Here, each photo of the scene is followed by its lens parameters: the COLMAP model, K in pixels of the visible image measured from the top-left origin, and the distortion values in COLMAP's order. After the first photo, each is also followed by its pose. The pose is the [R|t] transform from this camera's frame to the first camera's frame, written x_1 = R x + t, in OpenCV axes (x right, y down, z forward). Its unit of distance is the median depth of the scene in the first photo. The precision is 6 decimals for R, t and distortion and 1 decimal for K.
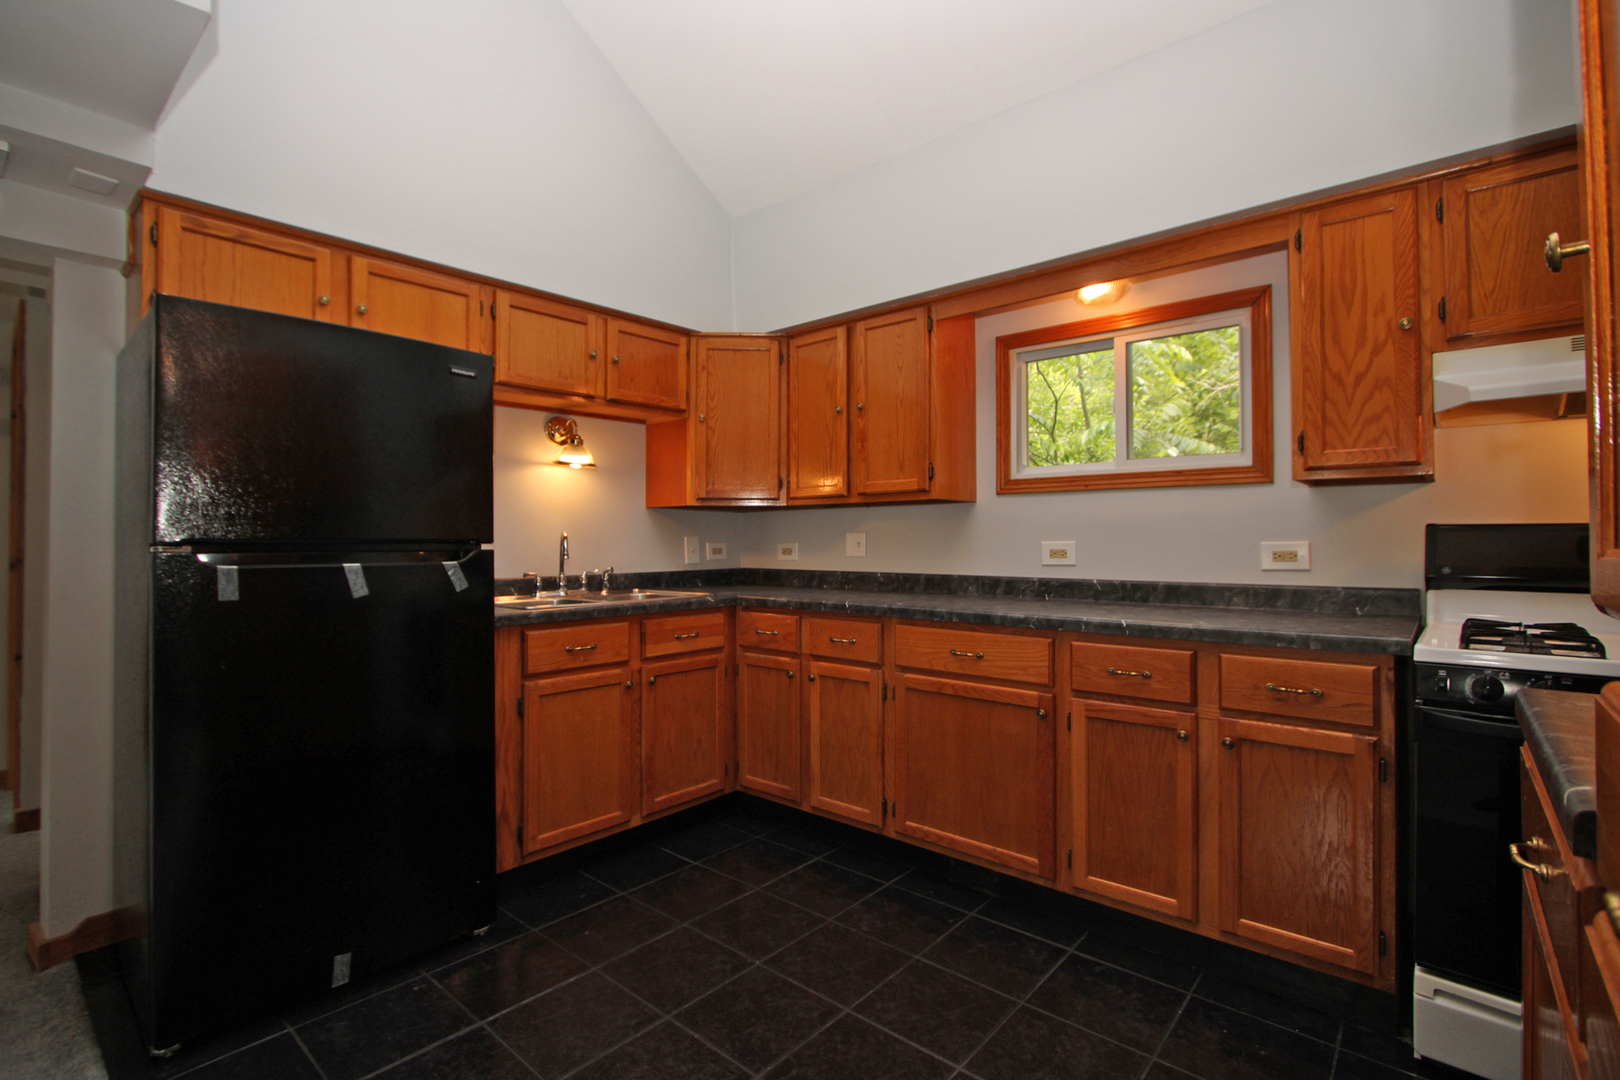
lens RADIAL K [[747.2, 0, 806.9], [0, 747.2, 531.9], [0, 0, 1]] dist [-0.022686, 0.004951]
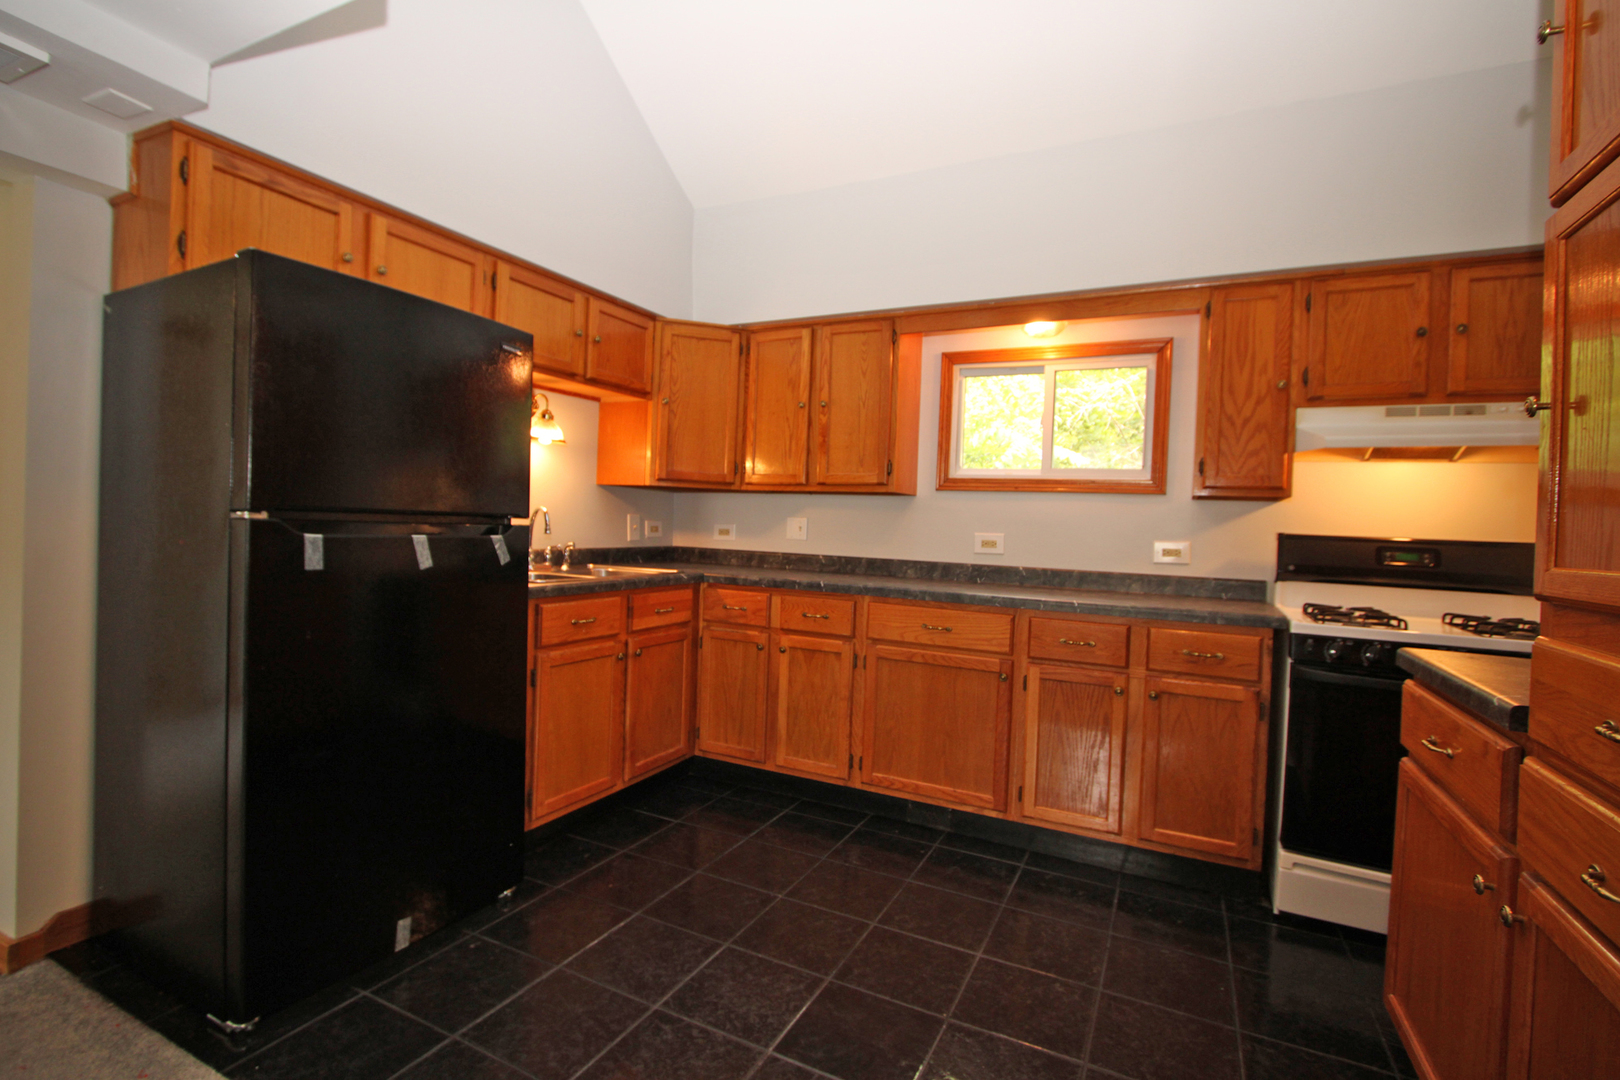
lens RADIAL K [[747.2, 0, 805.5], [0, 747.2, 532.5], [0, 0, 1]] dist [-0.022686, 0.004951]
pose [[0.967620, 0.035369, 0.249922, -0.259585], [-0.042959, 0.998765, 0.024978, -0.006210], [-0.248730, -0.034906, 0.967944, -0.075239]]
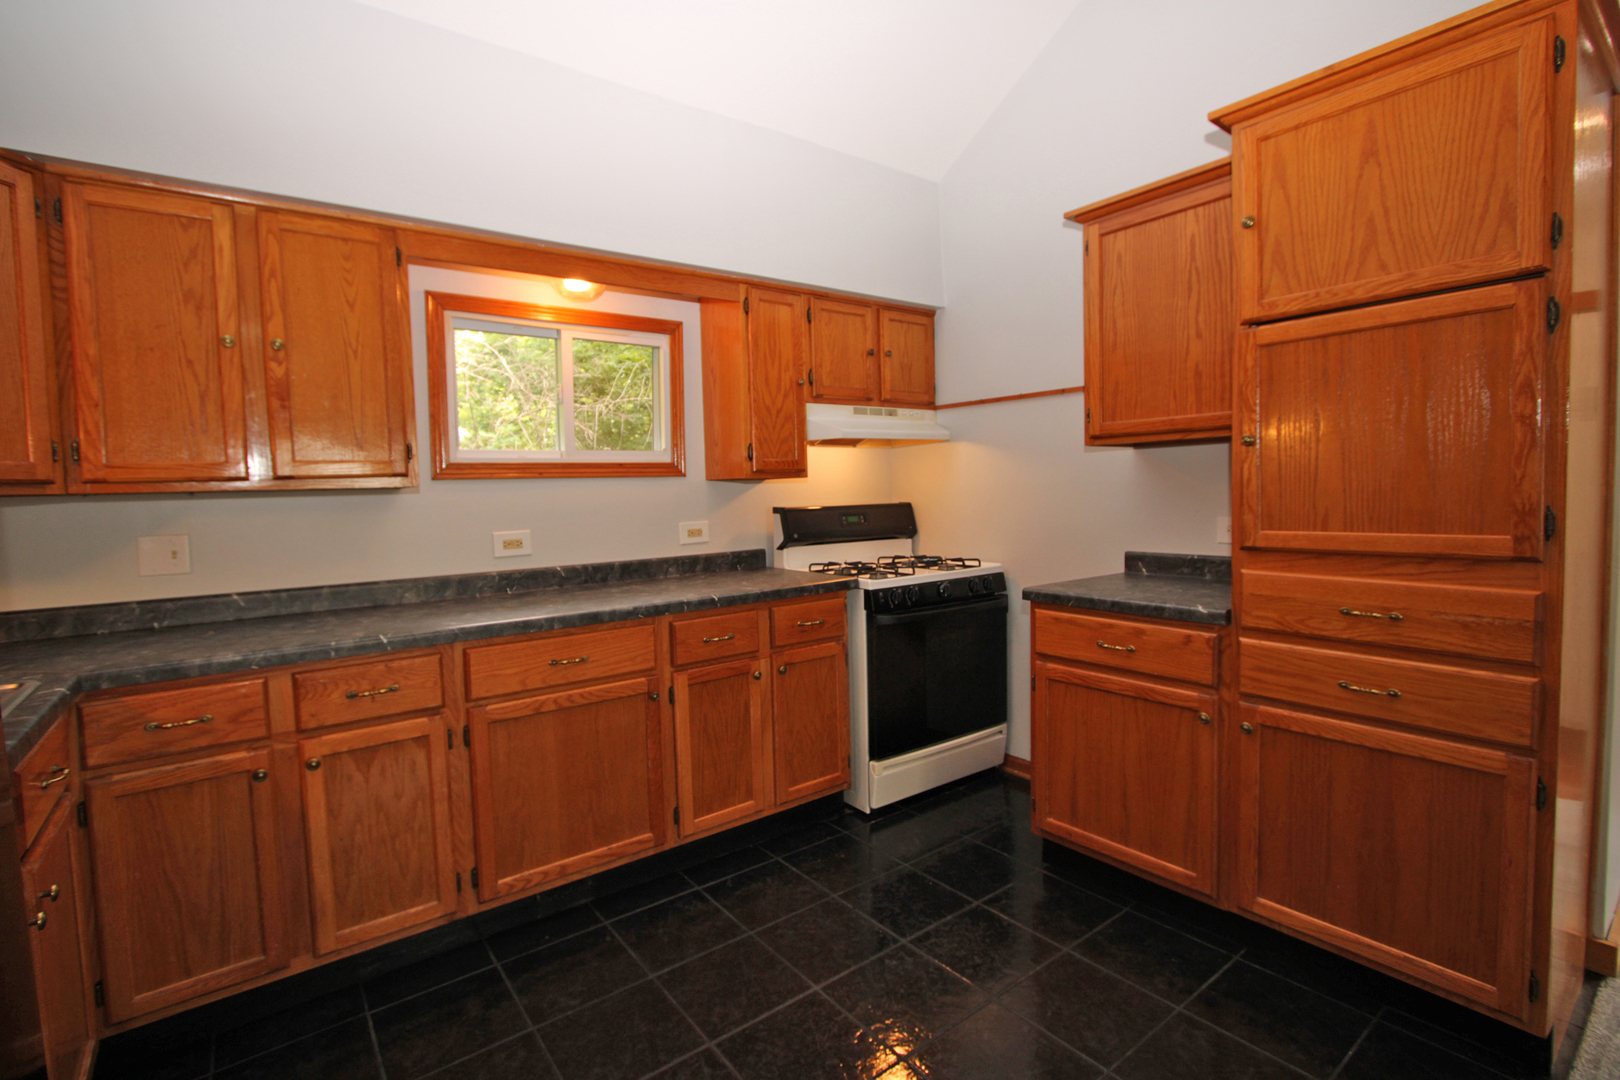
lens RADIAL K [[747.2, 0, 806.1], [0, 747.2, 529.2], [0, 0, 1]] dist [-0.022686, 0.004951]
pose [[0.203890, -0.058368, 0.977252, -0.558877], [0.013012, 0.998295, 0.056910, -0.042153], [-0.978907, 0.001112, 0.204301, 0.479372]]
